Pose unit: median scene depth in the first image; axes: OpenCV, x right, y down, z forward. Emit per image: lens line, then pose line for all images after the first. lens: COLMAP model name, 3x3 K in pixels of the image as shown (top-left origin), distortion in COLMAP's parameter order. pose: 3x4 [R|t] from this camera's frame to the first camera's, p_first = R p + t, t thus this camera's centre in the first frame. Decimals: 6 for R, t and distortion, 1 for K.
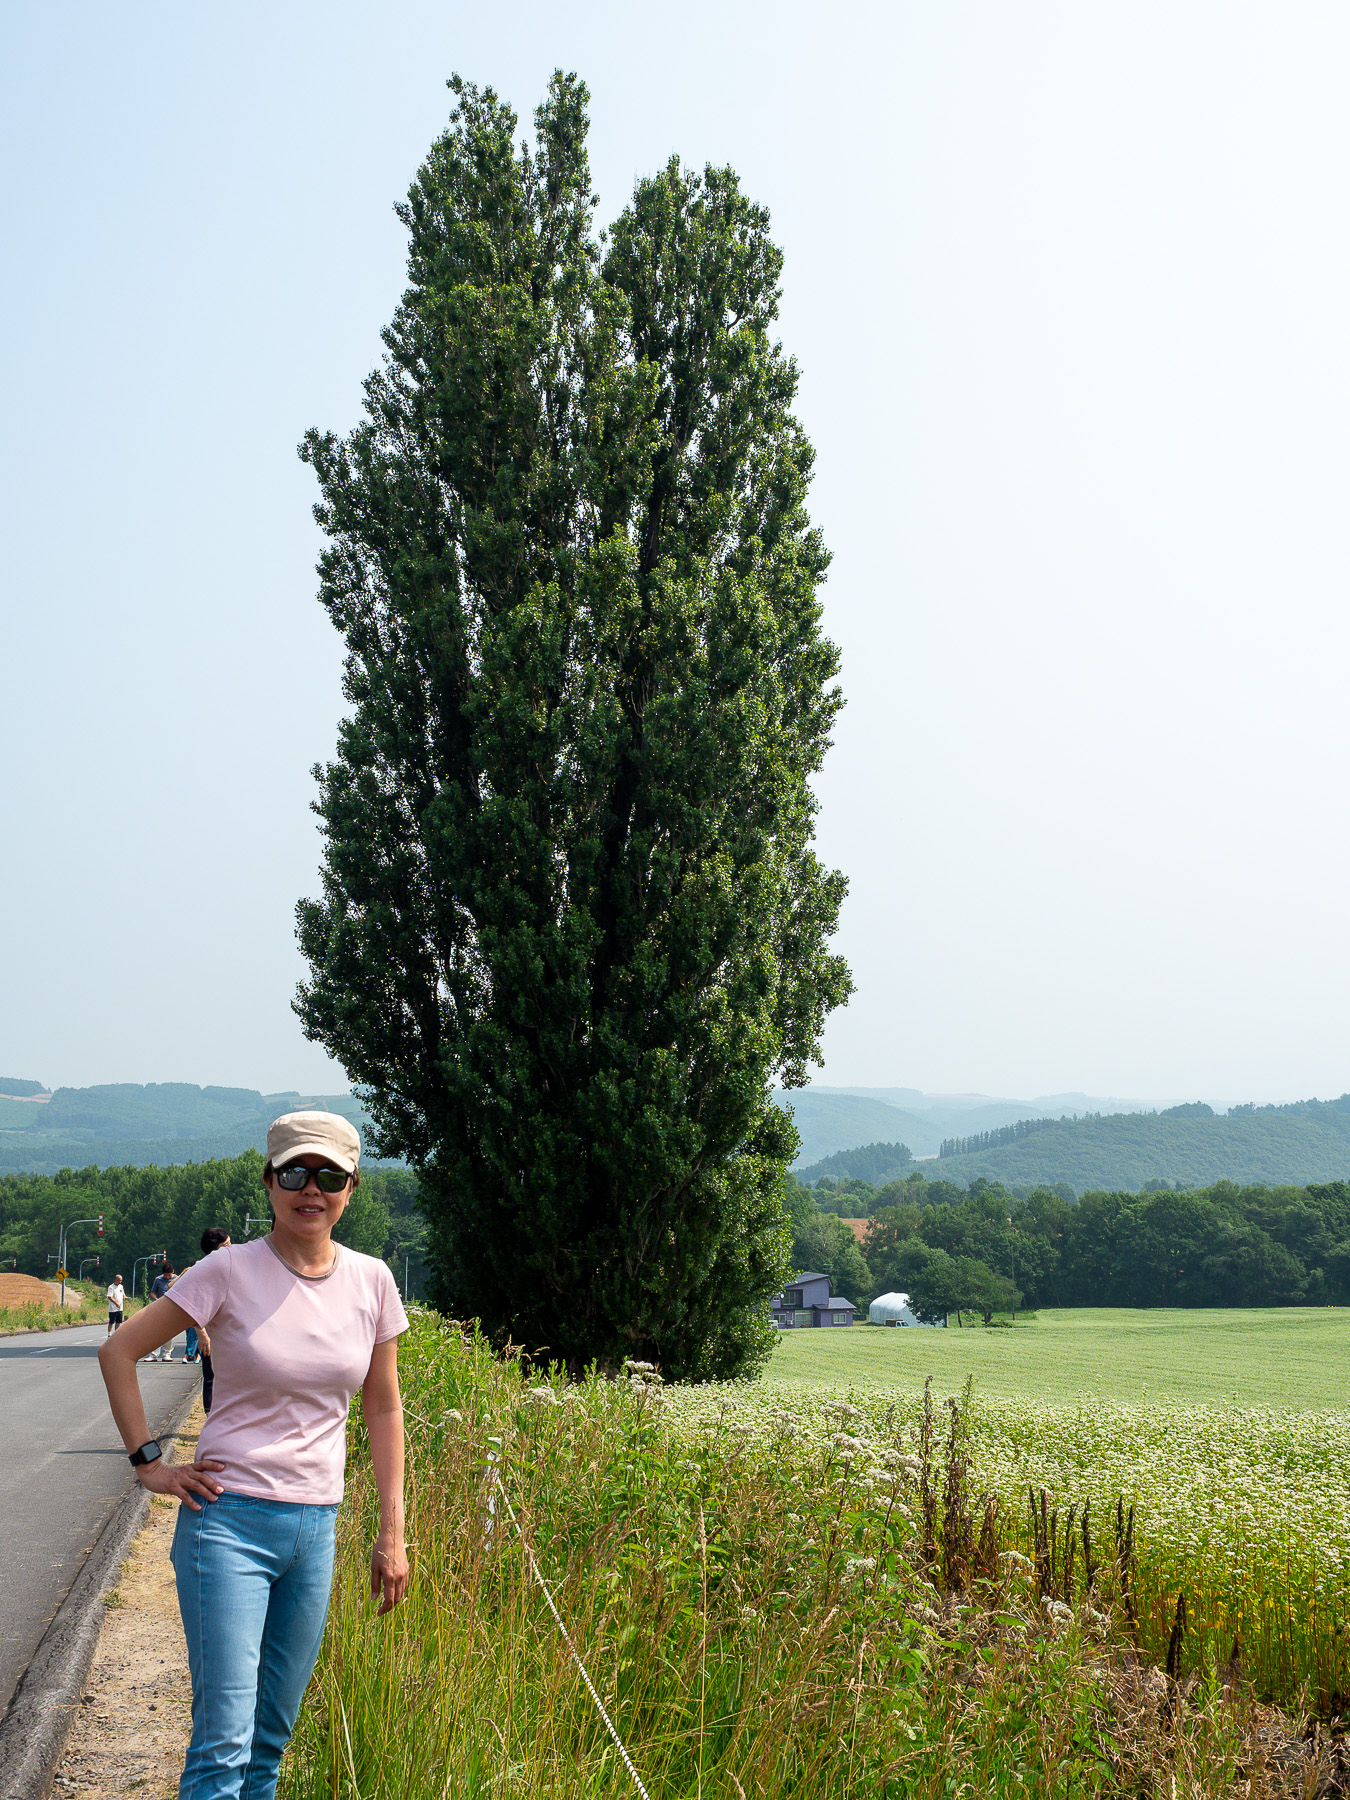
lens RADIAL K [[2109.3, 0, 682.1], [0, 2109.3, 901.4], [0, 0, 1]] dist [-0.080720, 0.000000]
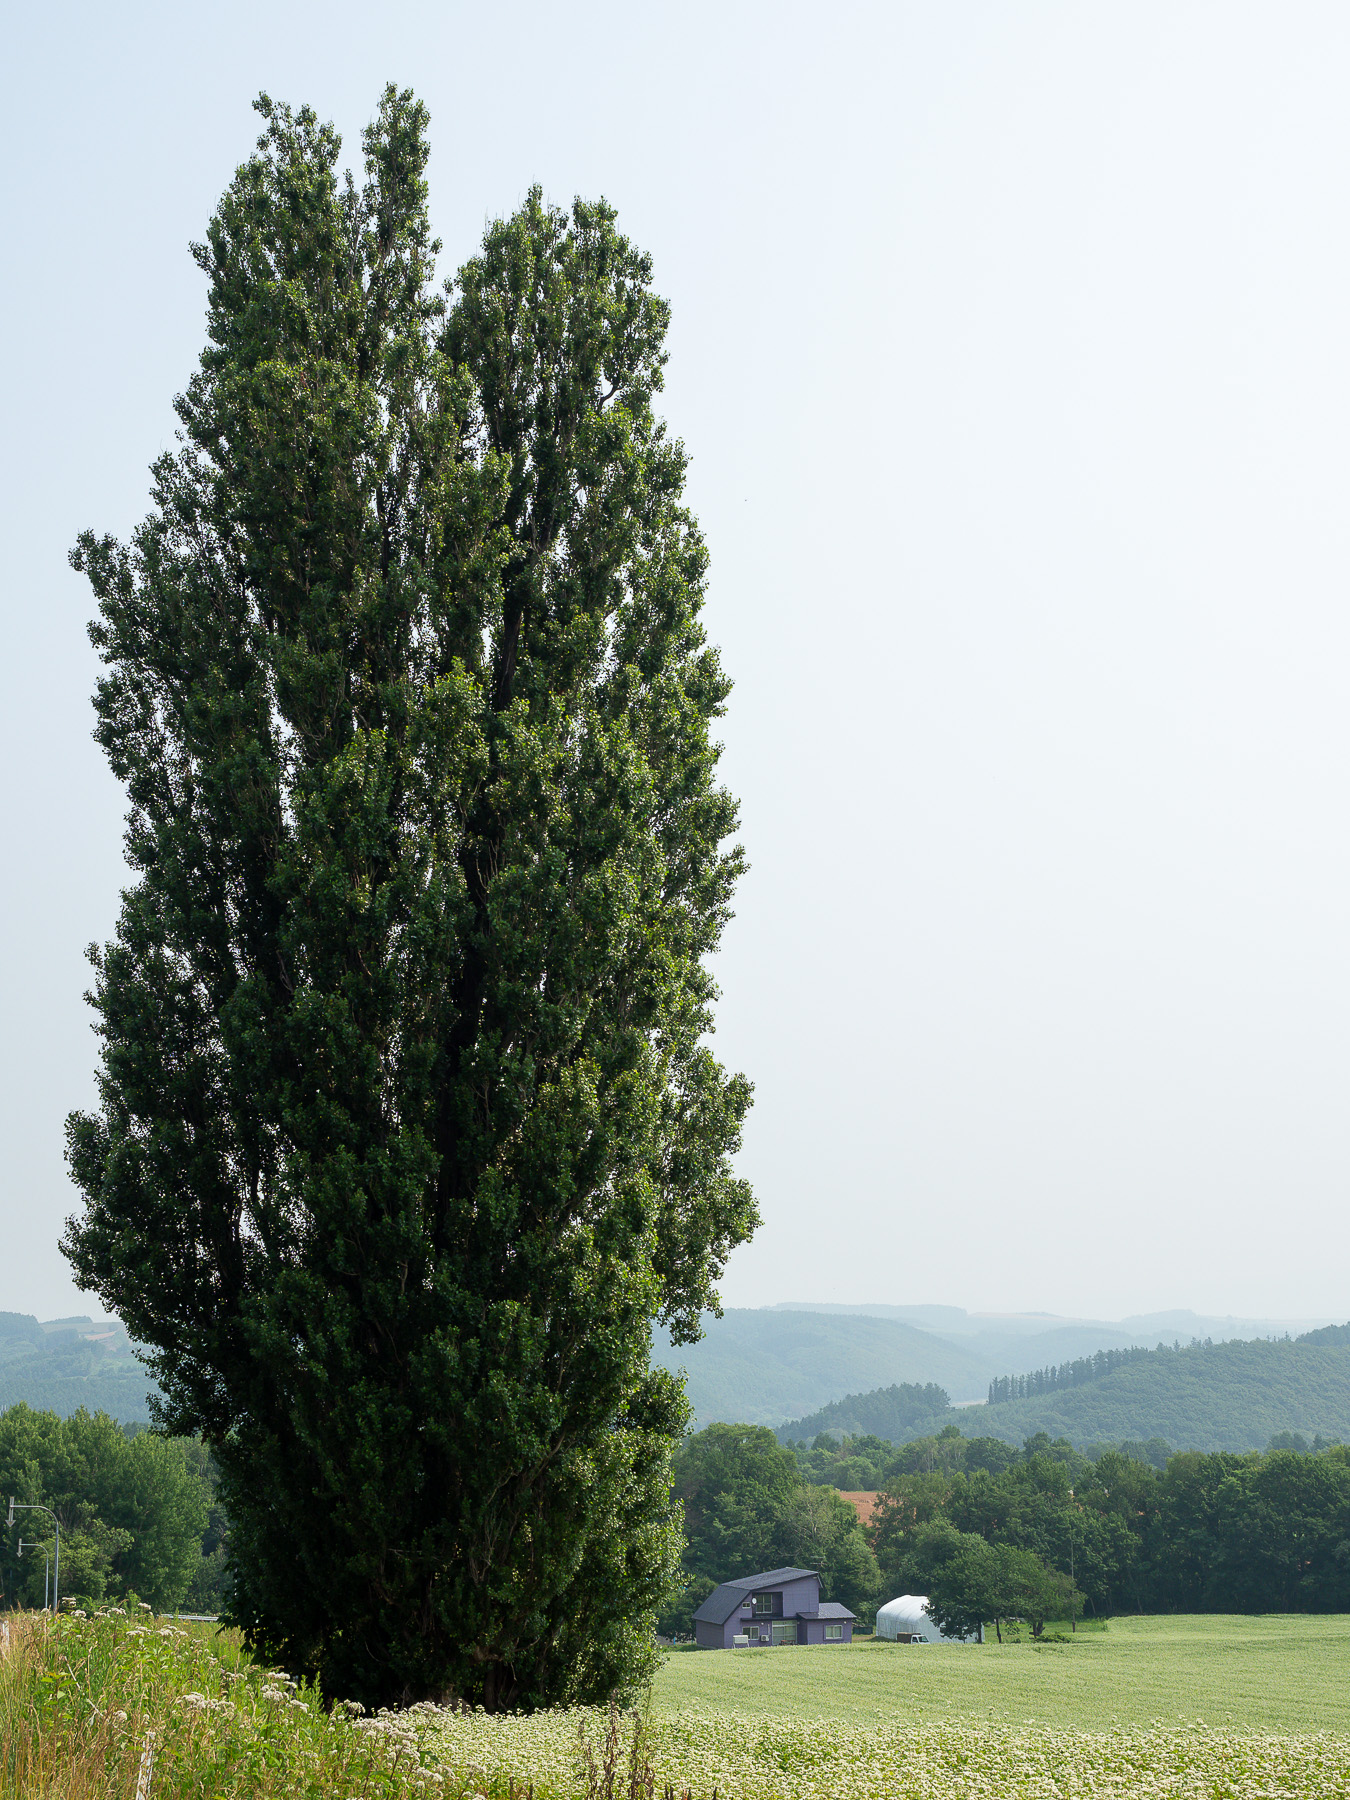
lens RADIAL K [[2975.4, 0, 674.8], [0, 2975.4, 893.0], [0, 0, 1]] dist [-0.066561, 0.000000]
pose [[0.999908, -0.004927, 0.012628, 0.035471], [0.005538, 0.998793, -0.048812, -0.028139], [-0.012372, 0.048877, 0.998728, -0.140073]]
